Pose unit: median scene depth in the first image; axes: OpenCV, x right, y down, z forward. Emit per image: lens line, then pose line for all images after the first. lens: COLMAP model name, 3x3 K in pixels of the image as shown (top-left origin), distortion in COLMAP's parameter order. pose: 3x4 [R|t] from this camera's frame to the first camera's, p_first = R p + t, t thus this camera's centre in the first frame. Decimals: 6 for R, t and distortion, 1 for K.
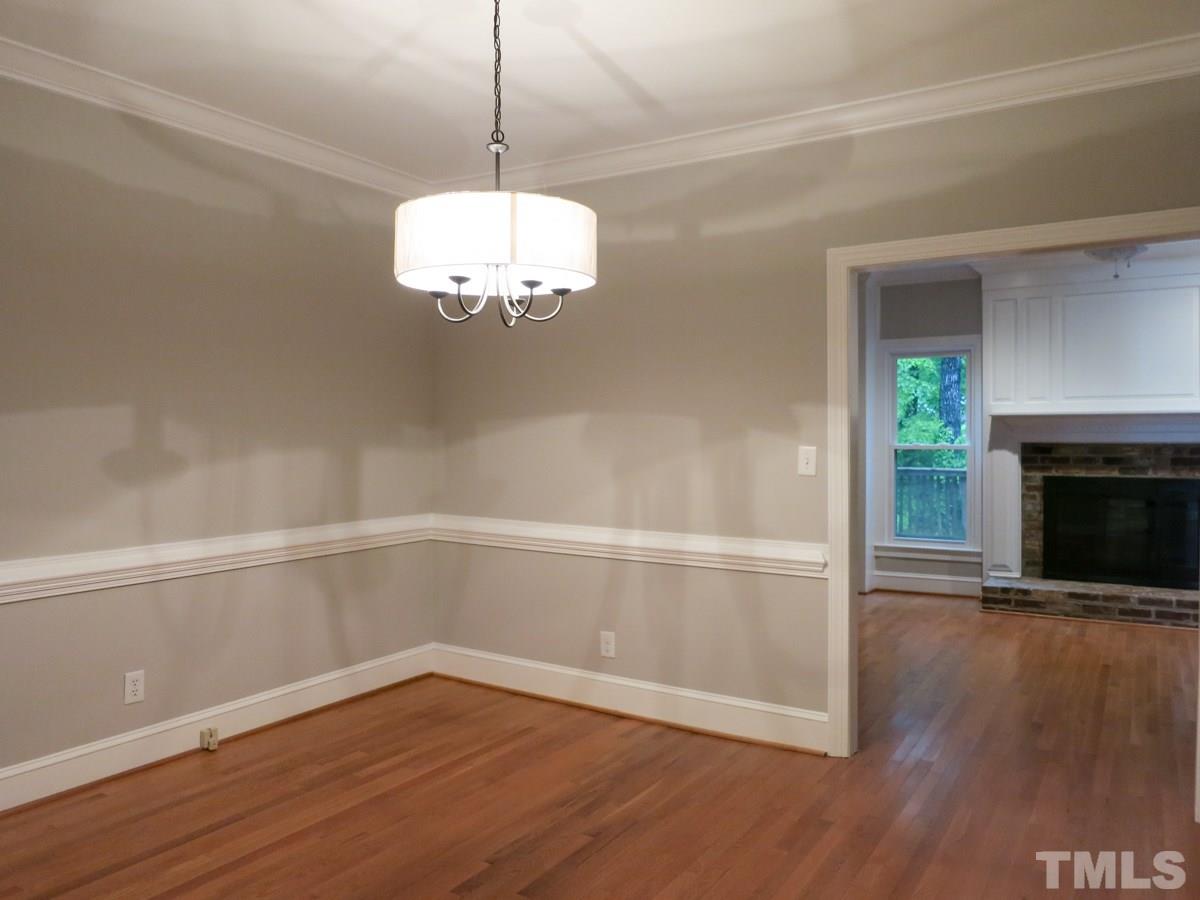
lens RADIAL K [[868.9, 0, 600.0], [0, 868.9, 450.0], [0, 0, 1]] dist [-0.040702, -0.002721]
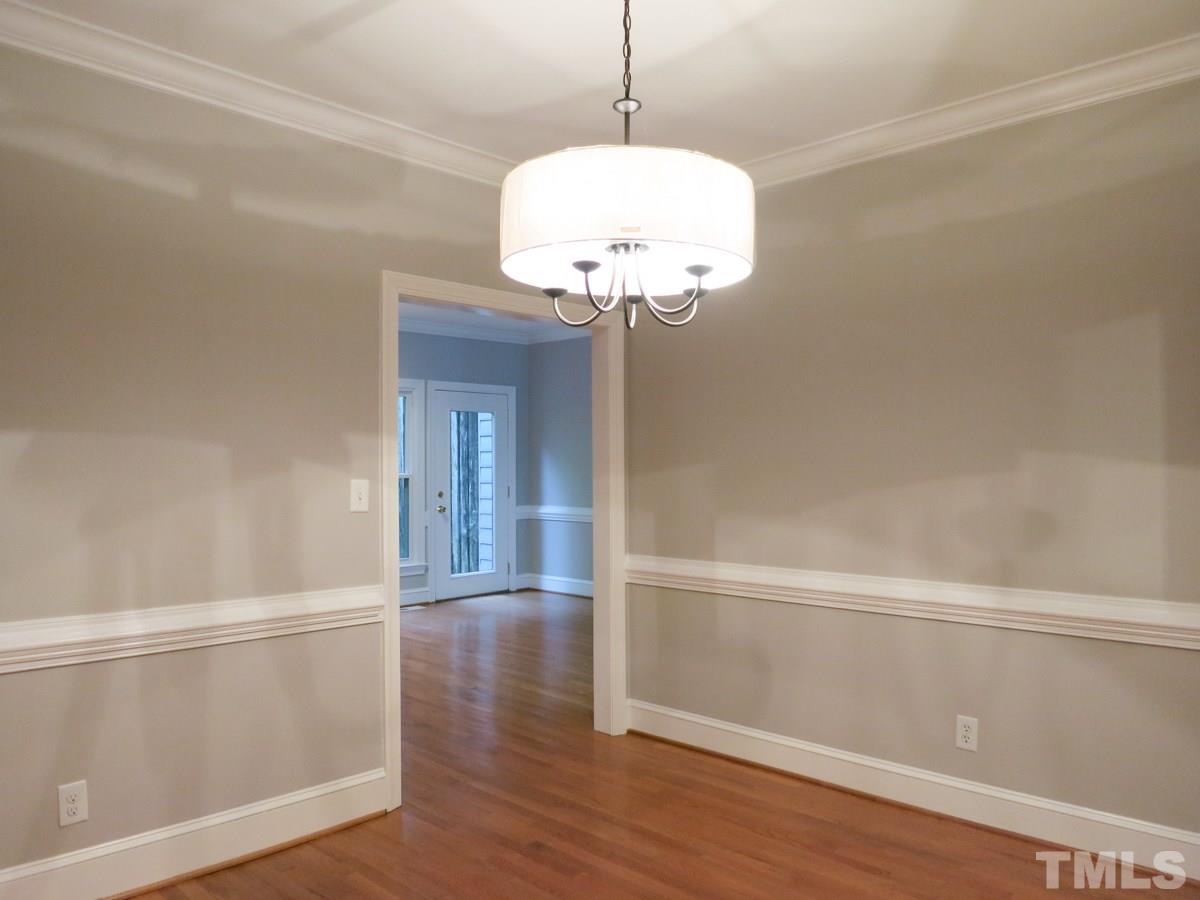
lens RADIAL K [[872.6, 0, 626.0], [0, 872.6, 452.7], [0, 0, 1]] dist [-0.025339, -0.000374]
pose [[0.194660, 0.016072, 0.980739, -0.351488], [0.018885, 0.999619, -0.020129, -0.005442], [-0.980689, 0.022439, 0.194282, 0.322777]]
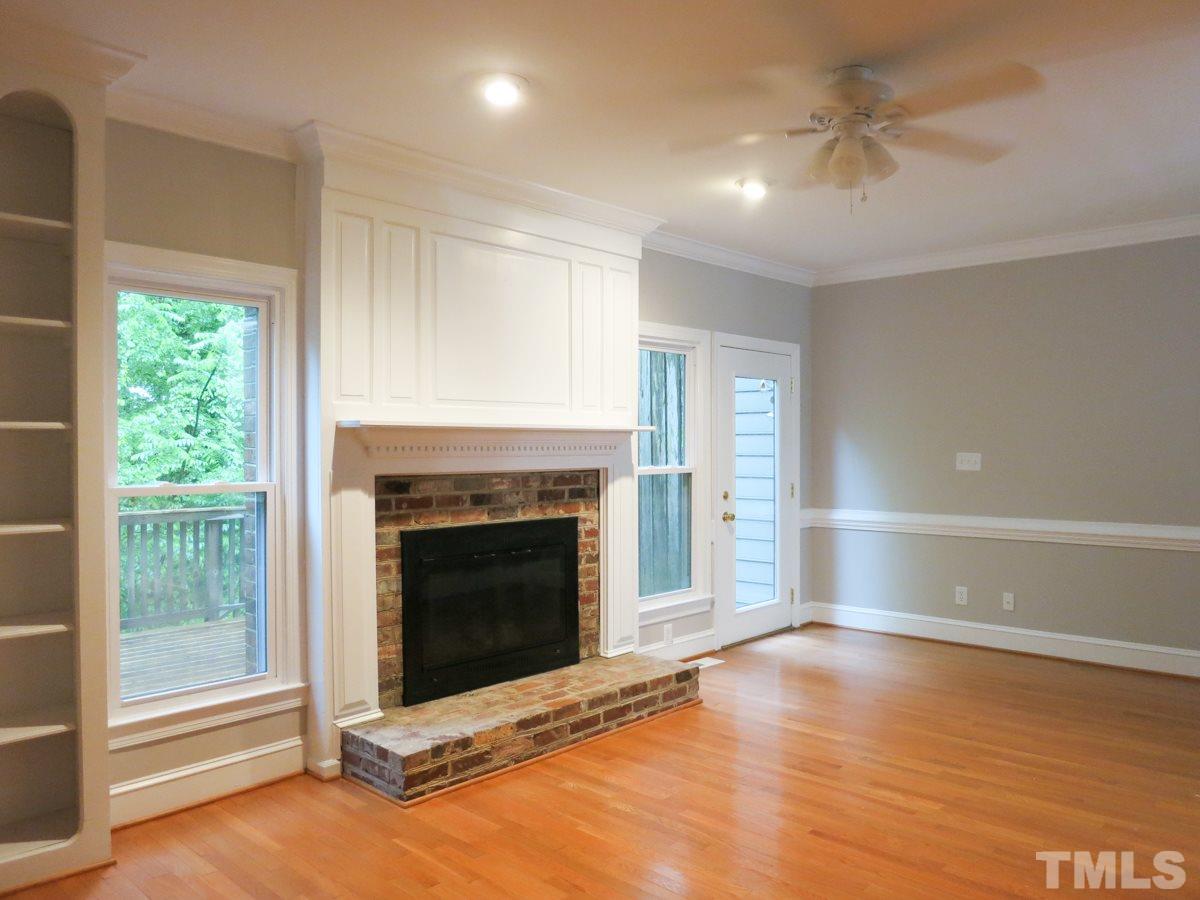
lens RADIAL K [[868.9, 0, 600.0], [0, 868.9, 450.0], [0, 0, 1]] dist [-0.040702, -0.002721]
pose [[0.190005, 0.000159, 0.981783, -0.040642], [0.020257, 0.999786, -0.004083, -0.021494], [-0.981574, 0.020664, 0.189962, 0.809719]]
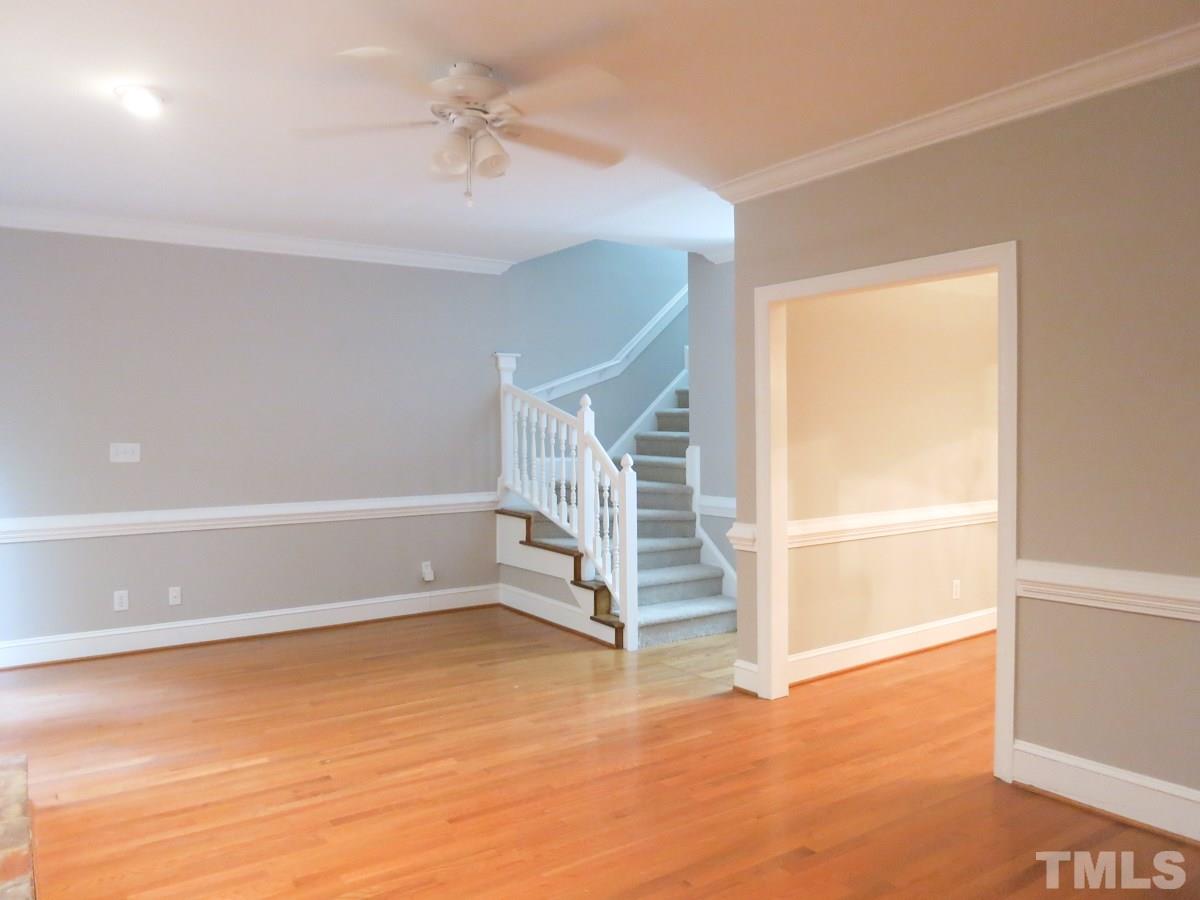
lens RADIAL K [[844.9, 0, 600.0], [0, 844.9, 450.0], [0, 0, 1]] dist [-0.027921, -0.001577]
pose [[-0.918015, 0.004101, 0.396525, 0.200577], [0.019294, 0.999224, 0.034334, -0.026929], [-0.396077, 0.039169, -0.917381, 1.183387]]
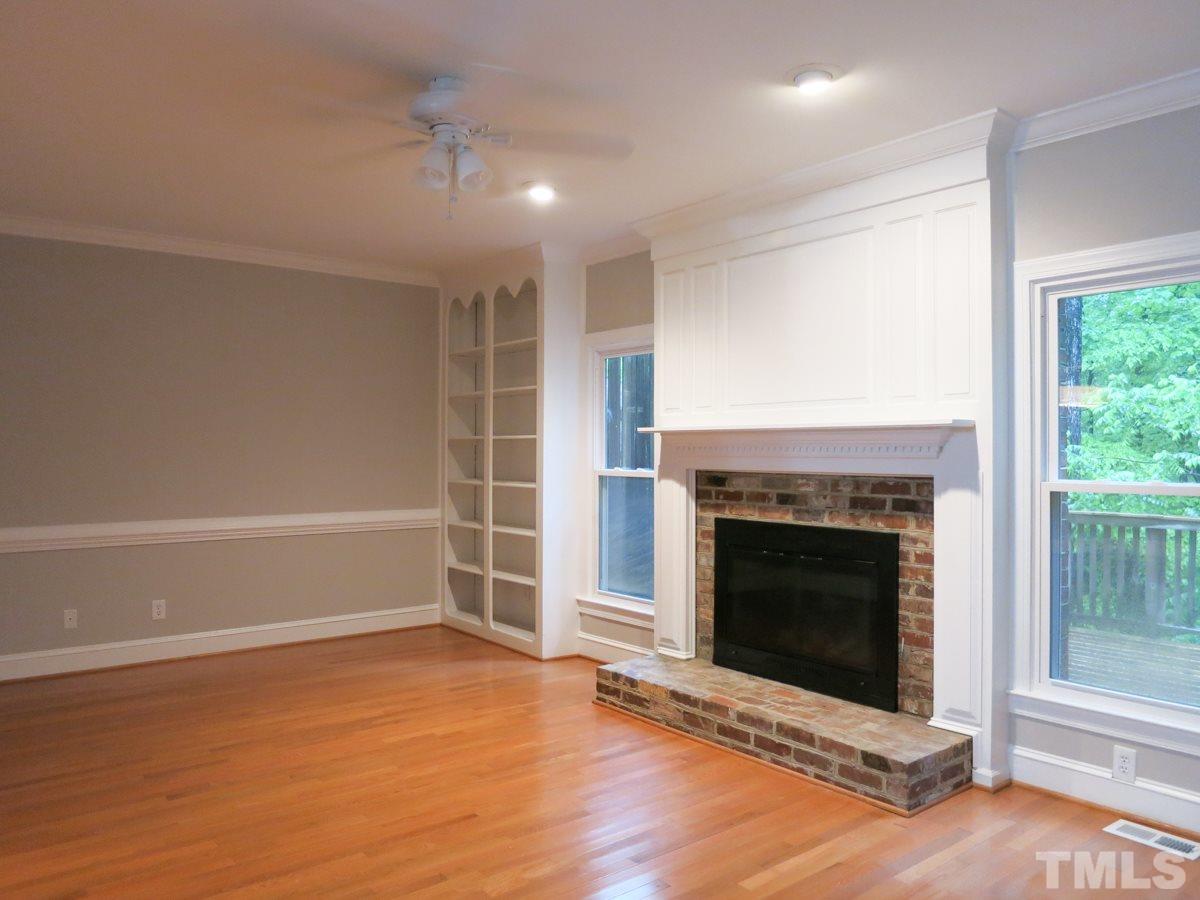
lens RADIAL K [[868.9, 0, 600.0], [0, 868.9, 450.0], [0, 0, 1]] dist [-0.040702, -0.002721]
pose [[0.945293, 0.006812, -0.326151, 0.705965], [-0.012357, 0.999812, -0.014934, -0.014341], [0.325988, 0.018147, 0.945200, 0.319299]]
